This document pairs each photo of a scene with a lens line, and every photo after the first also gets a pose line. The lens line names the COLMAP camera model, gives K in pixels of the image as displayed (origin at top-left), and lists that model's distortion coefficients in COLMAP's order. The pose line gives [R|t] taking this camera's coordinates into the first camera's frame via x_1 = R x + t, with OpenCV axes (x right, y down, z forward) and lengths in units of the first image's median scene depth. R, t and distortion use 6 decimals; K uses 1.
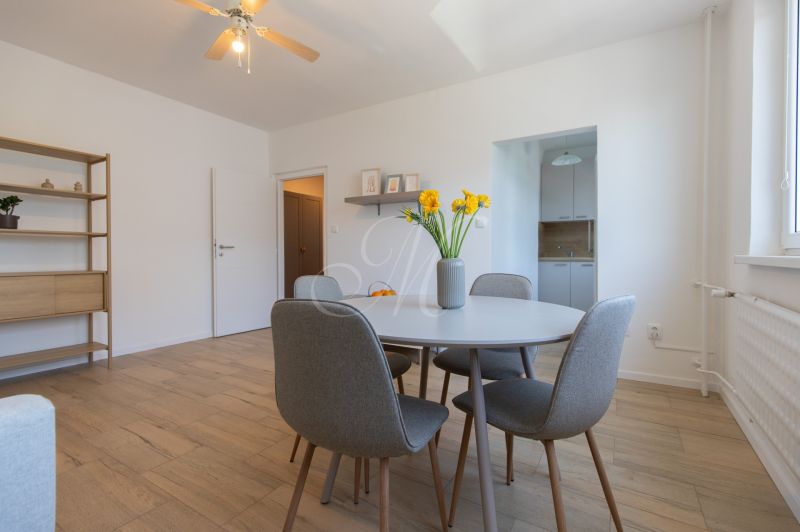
lens RADIAL K [[368.7, 0, 405.3], [0, 368.7, 256.1], [0, 0, 1]] dist [0.004606, 0.000799]
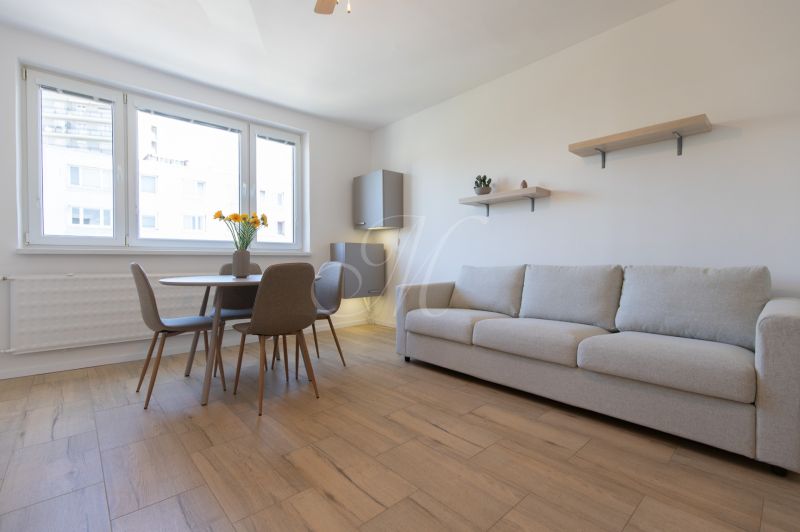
lens RADIAL K [[361.1, 0, 411.1], [0, 361.1, 261.5], [0, 0, 1]] dist [0.004255, 0.001247]
pose [[-0.963581, -0.001562, 0.267410, -0.545207], [0.000980, 0.999956, 0.009375, 0.022349], [-0.267413, 0.009296, -0.963537, 1.200359]]
